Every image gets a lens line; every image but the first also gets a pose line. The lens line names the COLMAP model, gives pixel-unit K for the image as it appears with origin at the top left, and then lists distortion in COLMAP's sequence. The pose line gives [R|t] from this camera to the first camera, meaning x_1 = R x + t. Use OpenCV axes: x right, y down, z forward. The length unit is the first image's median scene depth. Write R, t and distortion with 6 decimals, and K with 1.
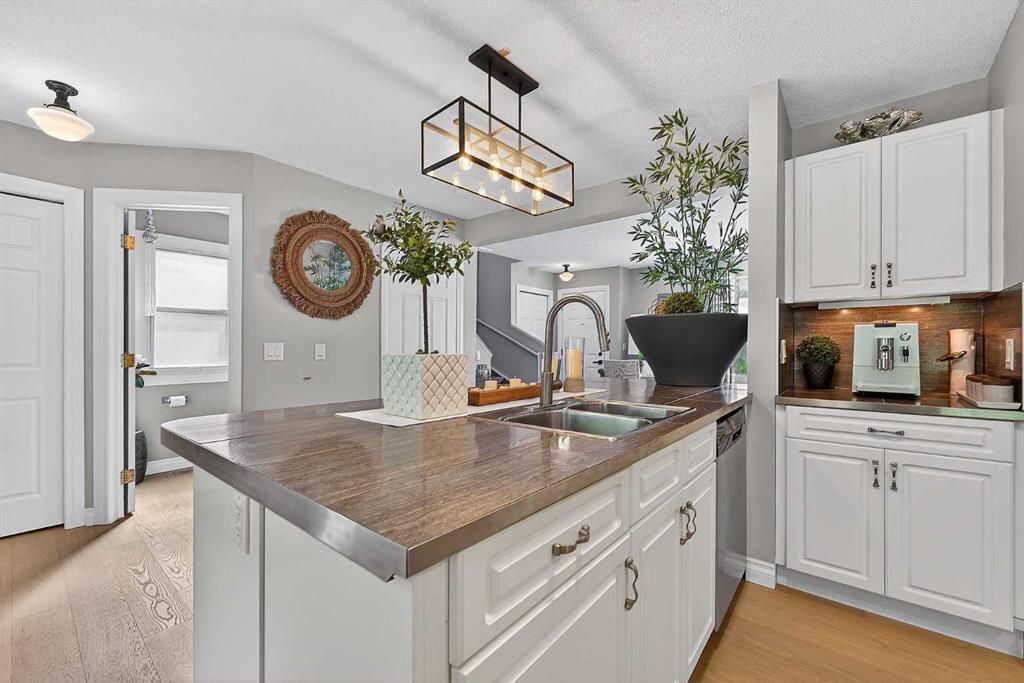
lens RADIAL K [[414.2, 0, 506.3], [0, 414.2, 347.6], [0, 0, 1]] dist [-0.002305, 0.000235]
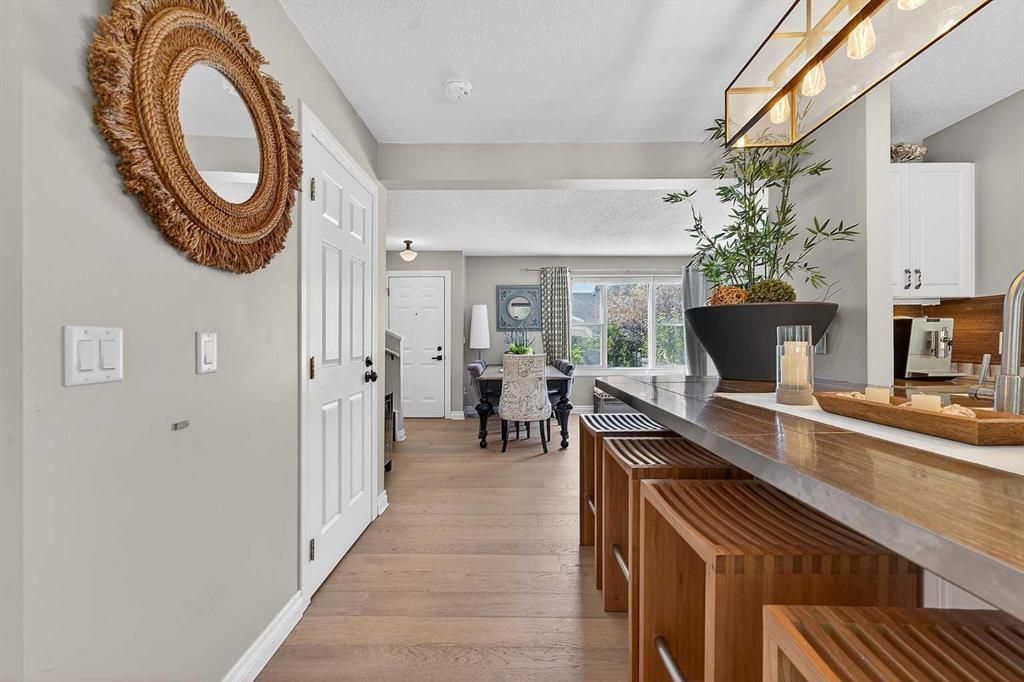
lens RADIAL K [[414.2, 0, 509.4], [0, 414.2, 337.4], [0, 0, 1]] dist [-0.002305, 0.000235]
pose [[0.772736, 0.002873, 0.634721, -0.708167], [0.004029, 0.999947, -0.009430, 0.001522], [-0.634714, 0.009844, 0.772684, 0.769252]]
